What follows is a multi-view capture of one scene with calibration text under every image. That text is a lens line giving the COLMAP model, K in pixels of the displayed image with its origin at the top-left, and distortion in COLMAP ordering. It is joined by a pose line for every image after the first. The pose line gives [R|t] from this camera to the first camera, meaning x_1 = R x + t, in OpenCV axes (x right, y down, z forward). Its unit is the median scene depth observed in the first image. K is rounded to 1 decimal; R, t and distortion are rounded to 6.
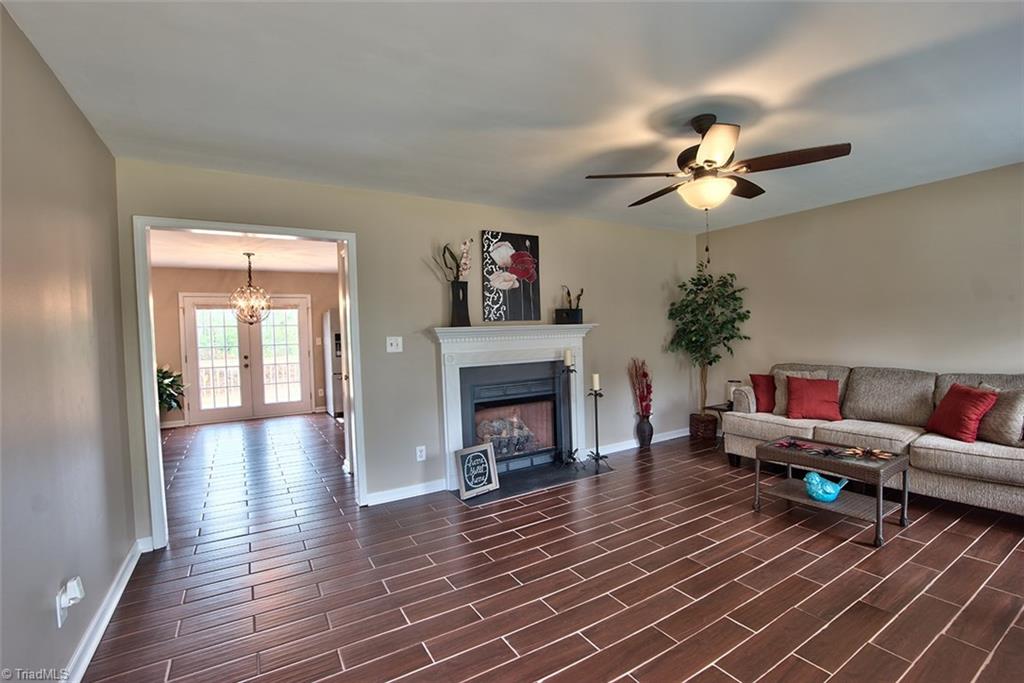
lens RADIAL K [[456.4, 0, 518.2], [0, 456.4, 344.4], [0, 0, 1]] dist [-0.036968, 0.007485]
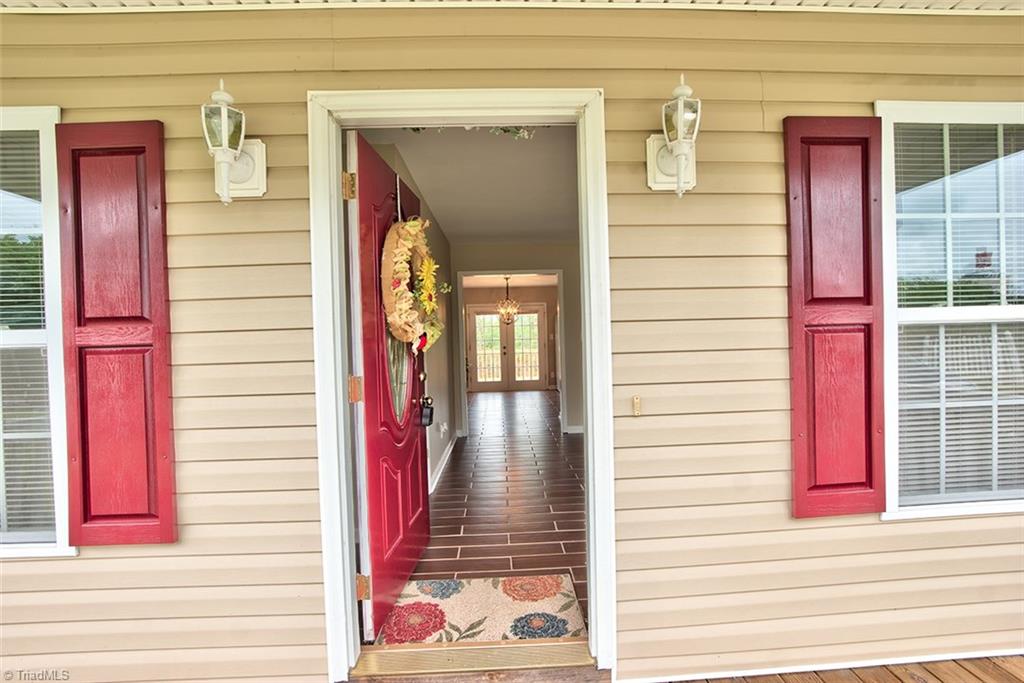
lens RADIAL K [[456.4, 0, 518.2], [0, 456.4, 344.4], [0, 0, 1]] dist [-0.036968, 0.007485]
pose [[0.870821, 0.012766, -0.491434, 0.276656], [-0.011781, 0.999918, 0.005099, 0.019138], [0.491459, 0.001349, 0.870900, -0.457118]]
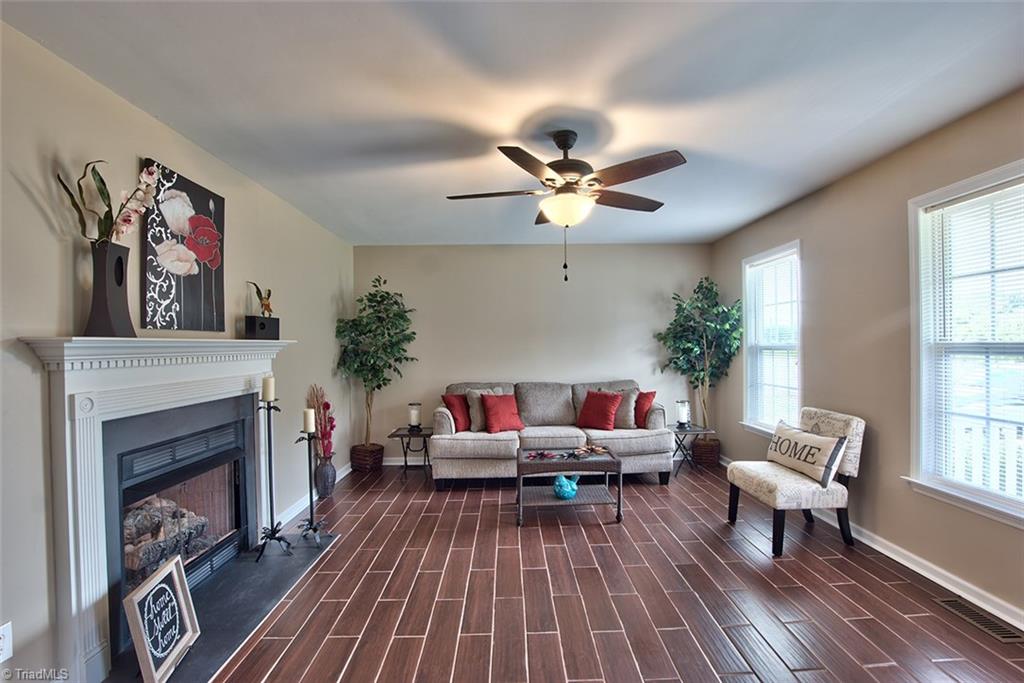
lens RADIAL K [[456.4, 0, 518.2], [0, 456.4, 344.4], [0, 0, 1]] dist [-0.036968, 0.007485]
pose [[0.511081, 0.024196, 0.859192, -0.288457], [0.021172, 0.998946, -0.040725, -0.002038], [-0.859271, 0.039004, 0.510031, 0.356034]]
